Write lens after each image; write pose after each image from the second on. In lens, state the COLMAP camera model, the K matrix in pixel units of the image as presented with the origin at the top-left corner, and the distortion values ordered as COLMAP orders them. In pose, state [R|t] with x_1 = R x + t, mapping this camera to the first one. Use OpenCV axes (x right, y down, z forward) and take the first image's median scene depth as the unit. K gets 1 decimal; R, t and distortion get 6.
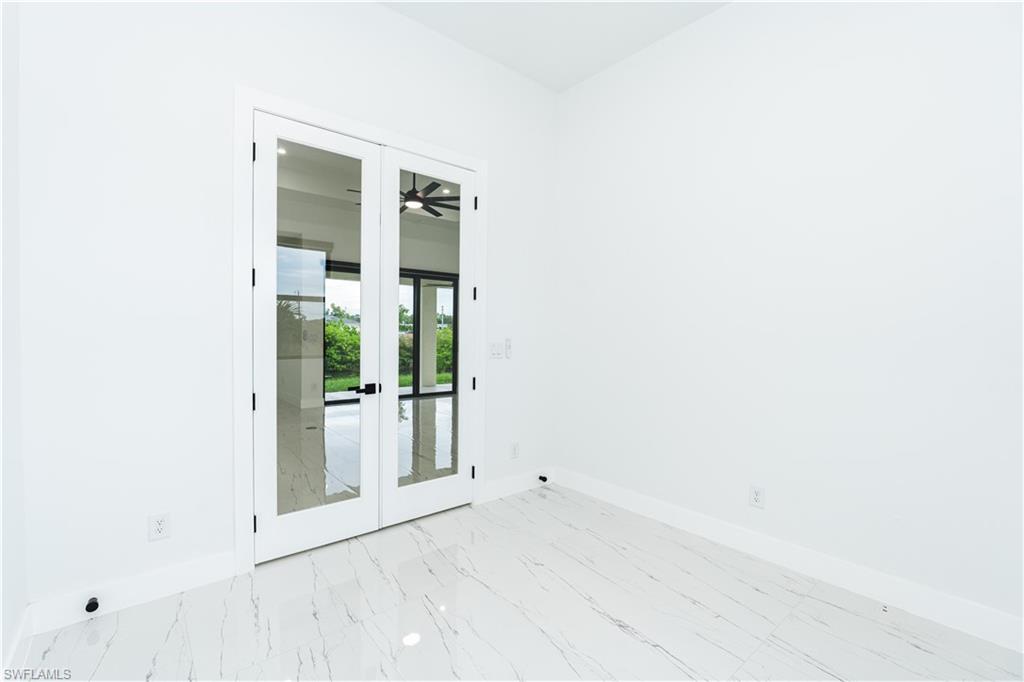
lens RADIAL K [[445.8, 0, 512.0], [0, 445.8, 336.3], [0, 0, 1]] dist [0.029985, -0.000002]
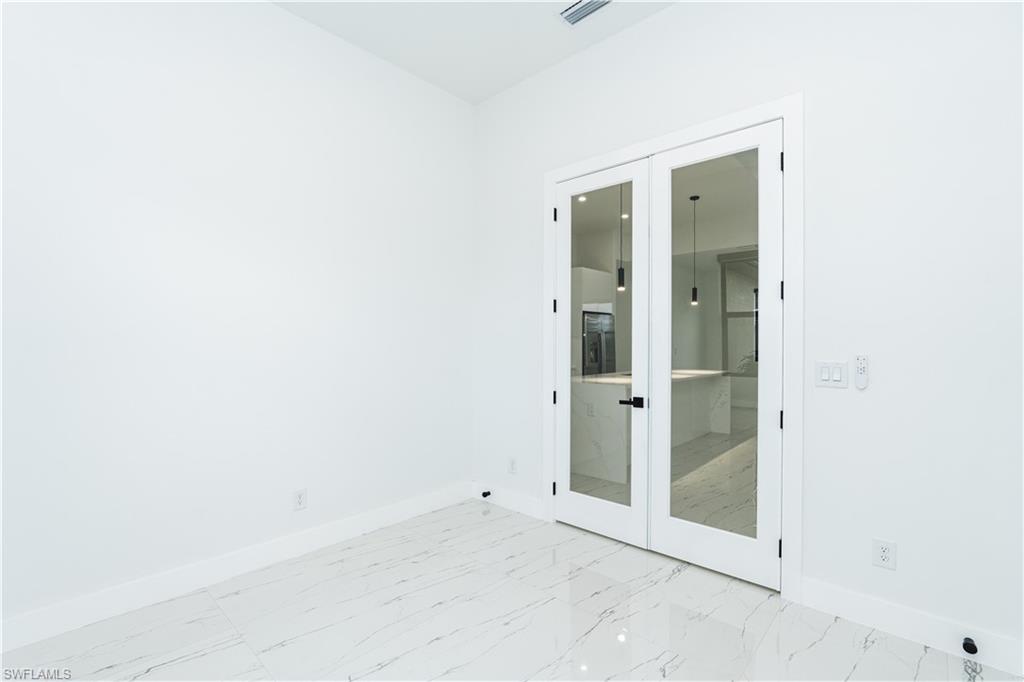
lens RADIAL K [[453.7, 0, 512.0], [0, 453.7, 341.0], [0, 0, 1]] dist [-0.009287, -0.000482]
pose [[0.155367, -0.021819, -0.987616, 0.631740], [-0.021145, 0.999454, -0.025407, 0.011628], [0.987631, 0.024830, 0.154820, 0.551600]]
